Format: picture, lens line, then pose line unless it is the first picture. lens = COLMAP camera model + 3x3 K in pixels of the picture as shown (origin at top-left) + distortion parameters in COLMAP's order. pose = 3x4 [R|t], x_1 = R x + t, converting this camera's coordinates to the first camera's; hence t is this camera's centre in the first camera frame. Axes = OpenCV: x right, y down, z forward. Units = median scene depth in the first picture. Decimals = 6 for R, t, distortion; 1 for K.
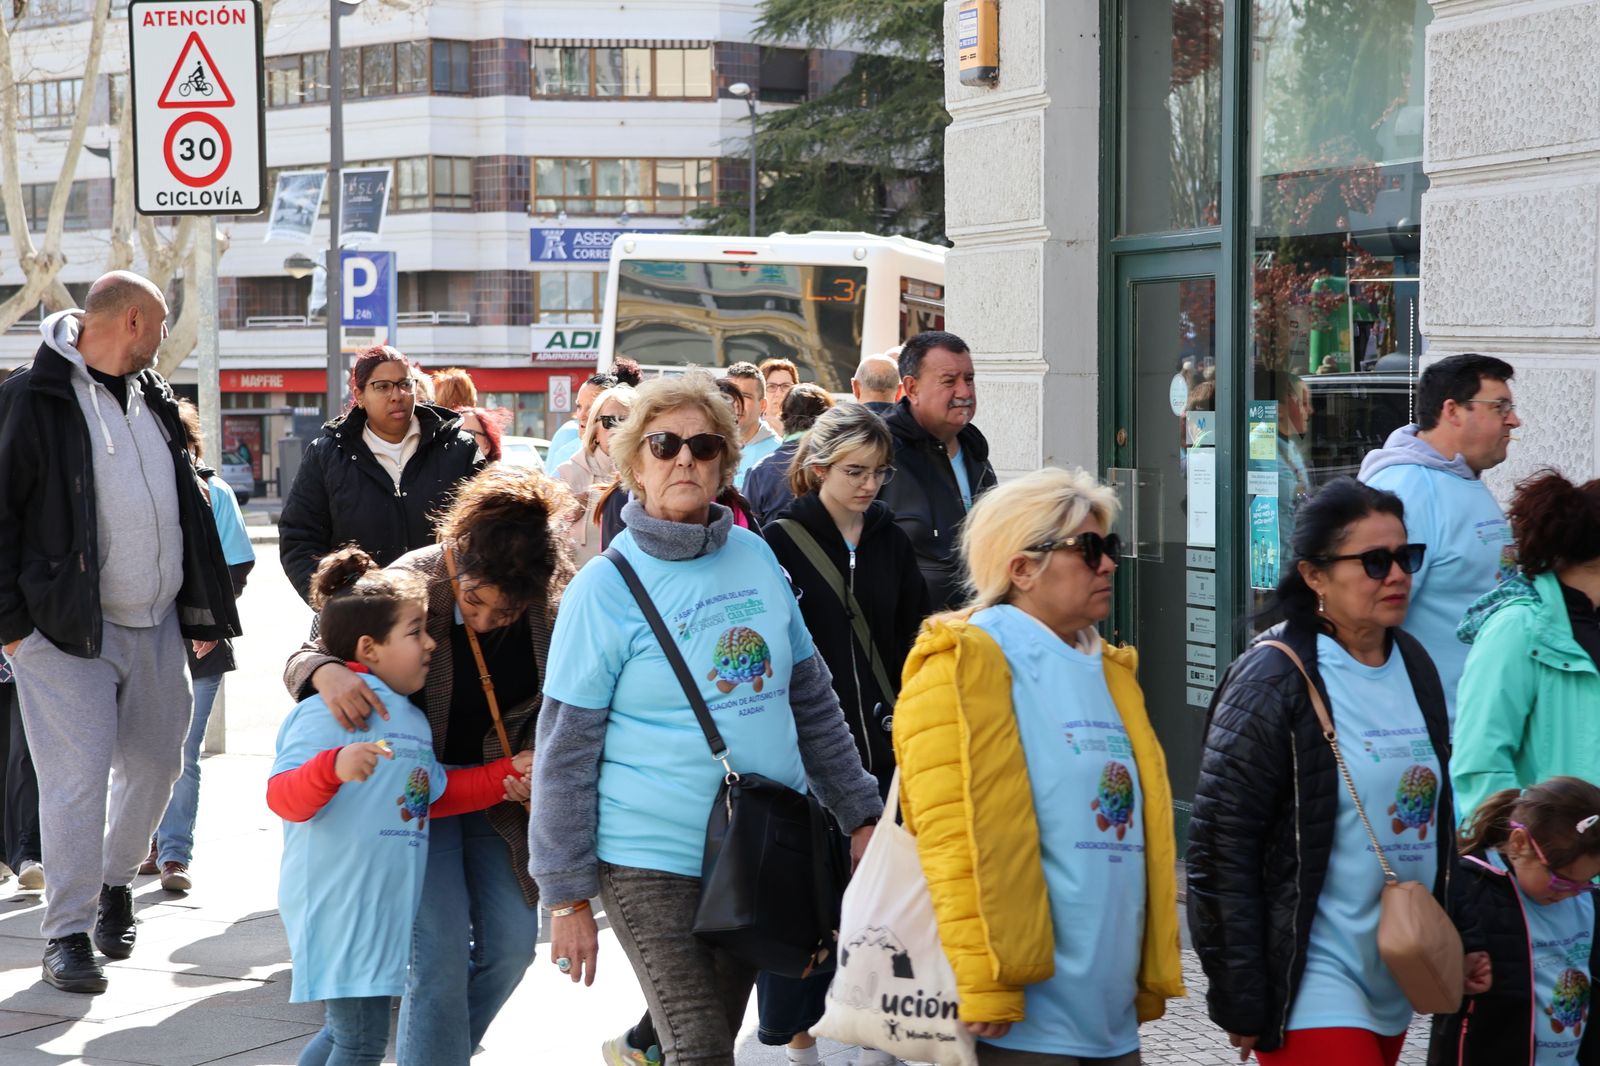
lens RADIAL K [[4641.5, 0, 816.1], [0, 4641.5, 524.5], [0, 0, 1]] dist [0.455265, 1.565631]
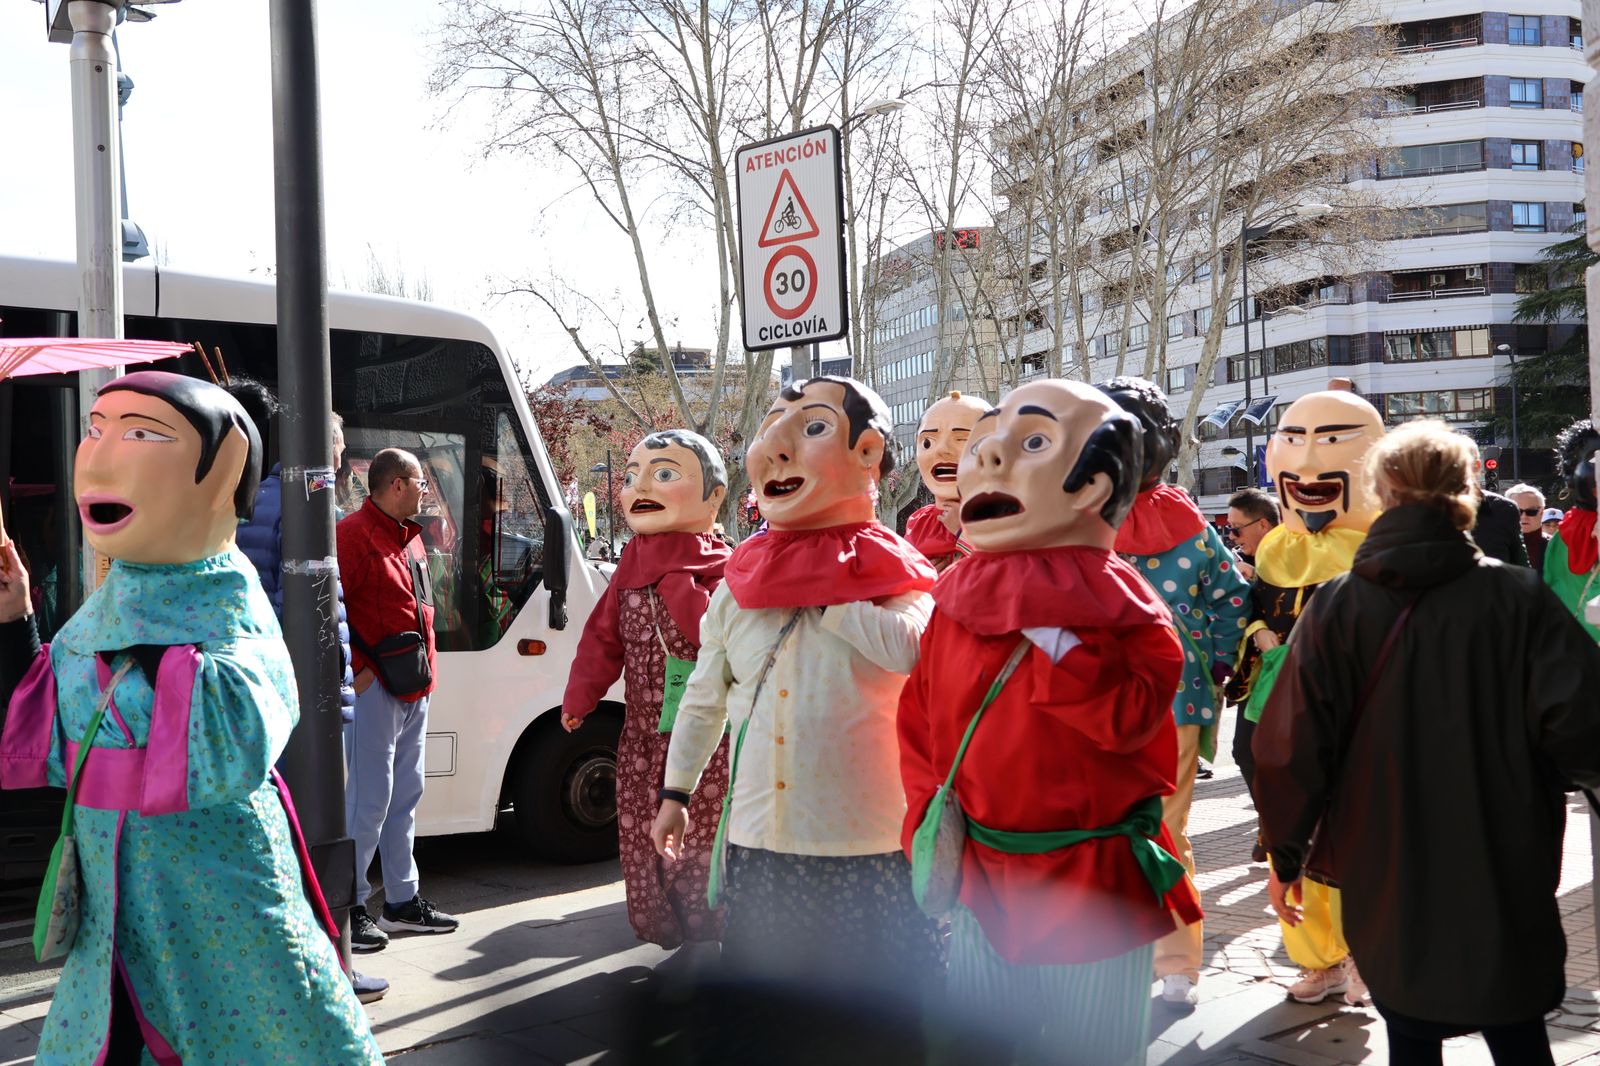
lens RADIAL K [[1680.1, 0, 751.4], [0, 1680.1, 539.0], [0, 0, 1]] dist [-0.005088, 0.001530]
pose [[0.895386, -0.024457, -0.444619, 0.009777], [0.014009, 0.999543, -0.026770, -0.006115], [0.445070, 0.017741, 0.895320, 0.289472]]
